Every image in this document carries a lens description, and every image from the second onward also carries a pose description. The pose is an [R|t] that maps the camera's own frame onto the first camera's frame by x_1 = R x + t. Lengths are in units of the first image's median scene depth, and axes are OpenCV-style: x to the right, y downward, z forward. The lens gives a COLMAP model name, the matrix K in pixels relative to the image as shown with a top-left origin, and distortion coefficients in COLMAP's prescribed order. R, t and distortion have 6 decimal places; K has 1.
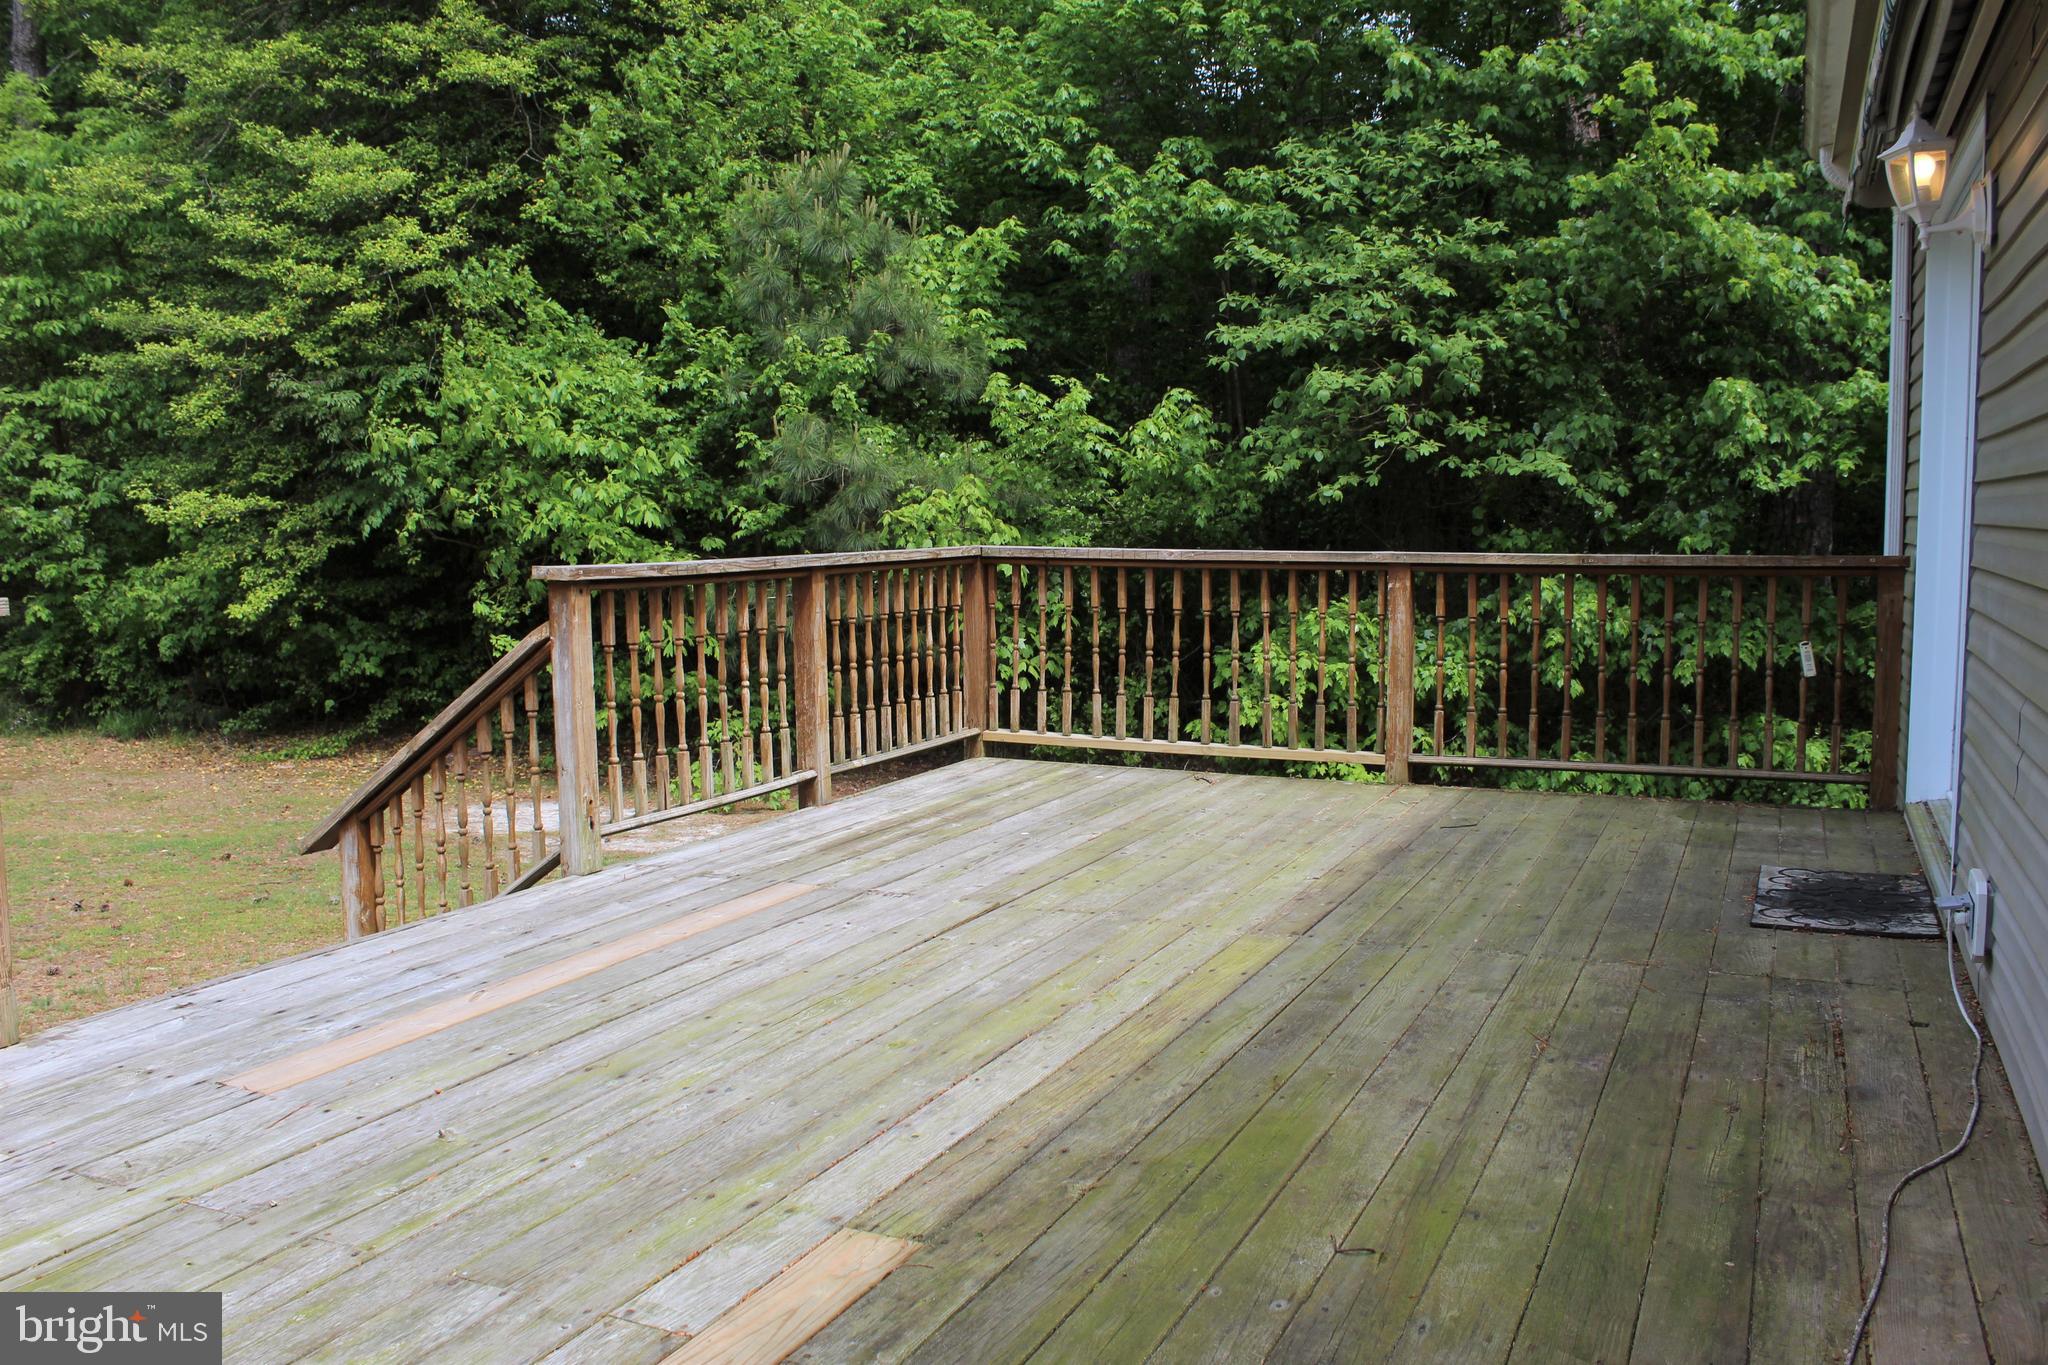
lens RADIAL K [[1754.6, 0, 1028.4], [0, 1754.6, 669.2], [0, 0, 1]] dist [-0.170511, 0.162068]
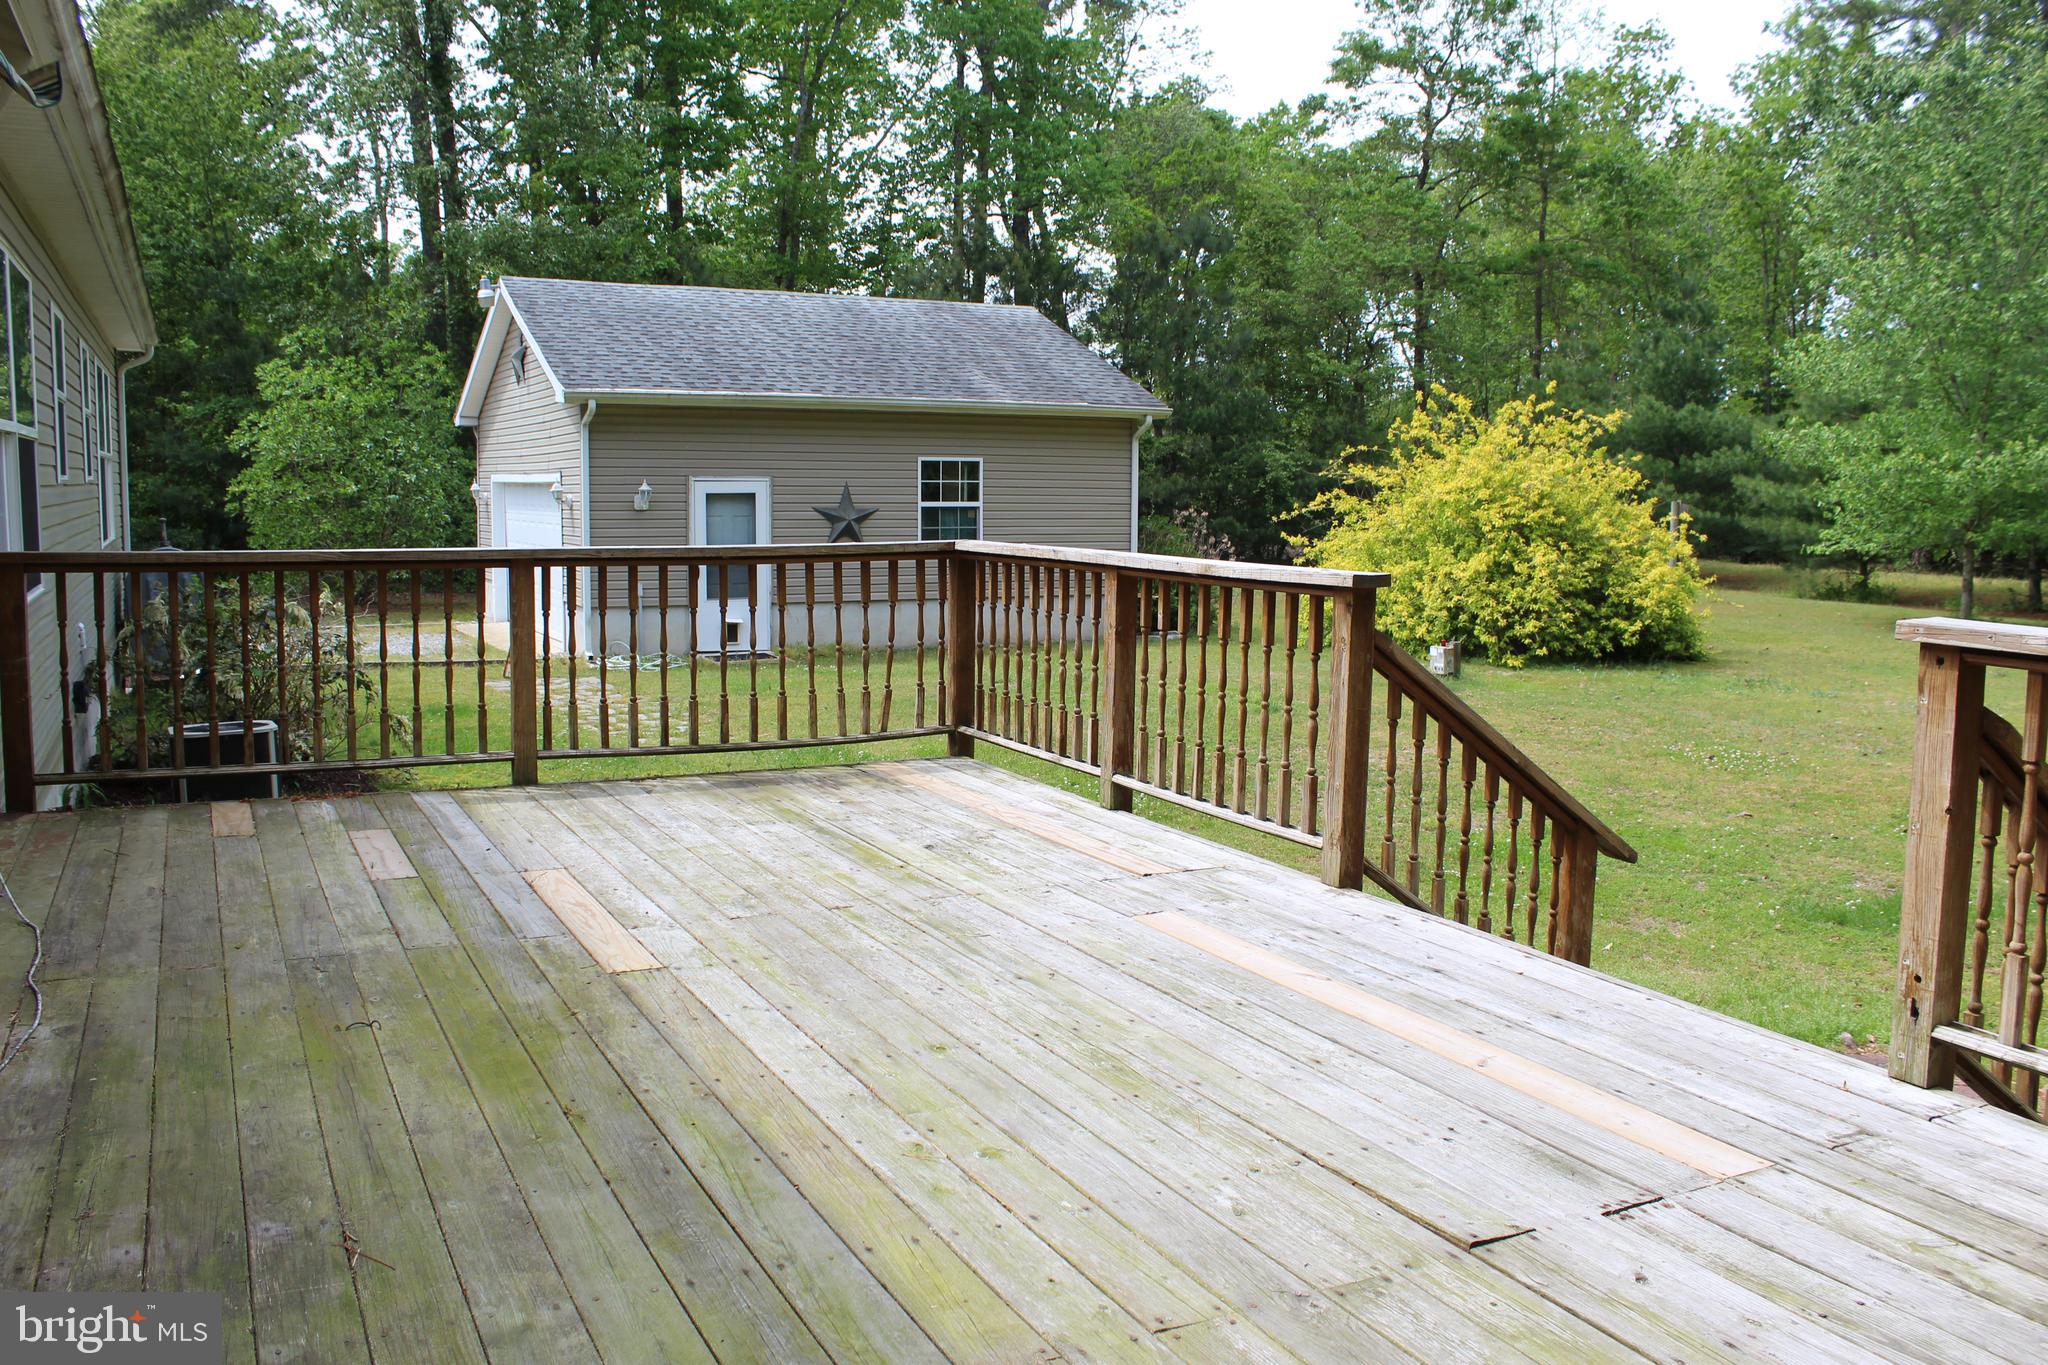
lens RADIAL K [[1754.6, 0, 1028.4], [0, 1754.6, 669.2], [0, 0, 1]] dist [-0.170511, 0.162068]
pose [[-0.640812, 0.078158, -0.763709, 0.698817], [-0.074301, 0.983820, 0.163028, -0.185776], [0.764094, 0.161215, -0.624636, 1.757809]]
